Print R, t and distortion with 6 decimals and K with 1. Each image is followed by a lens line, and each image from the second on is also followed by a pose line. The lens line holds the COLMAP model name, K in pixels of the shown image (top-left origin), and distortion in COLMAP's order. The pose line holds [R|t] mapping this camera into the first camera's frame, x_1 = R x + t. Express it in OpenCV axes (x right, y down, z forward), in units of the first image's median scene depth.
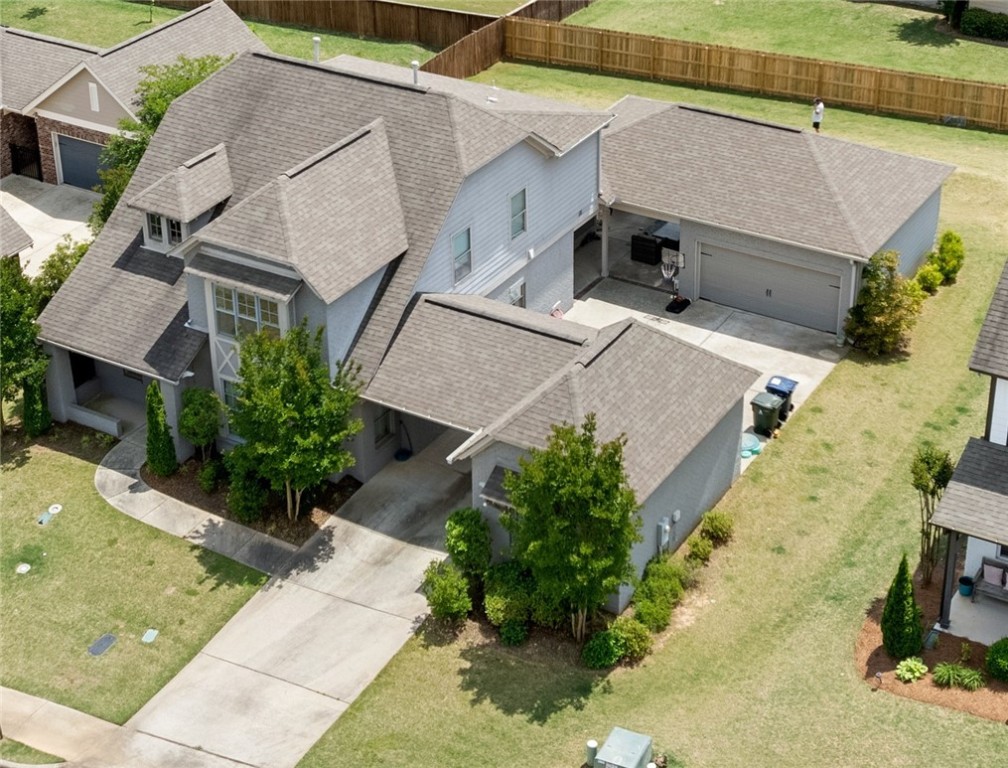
lens RADIAL K [[1854.5, 0, 509.4], [0, 1854.5, 388.6], [0, 0, 1]] dist [-0.030864, 0.000000]
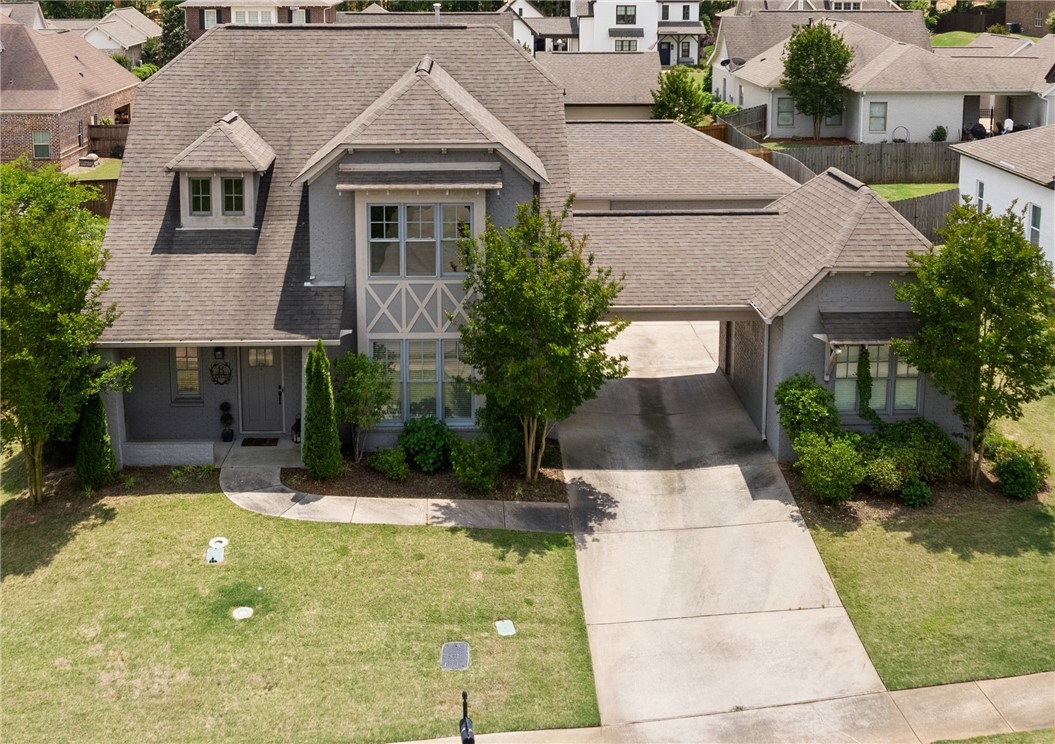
lens RADIAL K [[1349.9, 0, 516.5], [0, 1349.9, 362.1], [0, 0, 1]] dist [-0.073989, 0.000000]
pose [[0.838686, -0.145249, 0.524889, -0.421281], [0.271541, 0.946963, -0.171832, 0.122037], [-0.472093, 0.286642, 0.833646, 0.531027]]
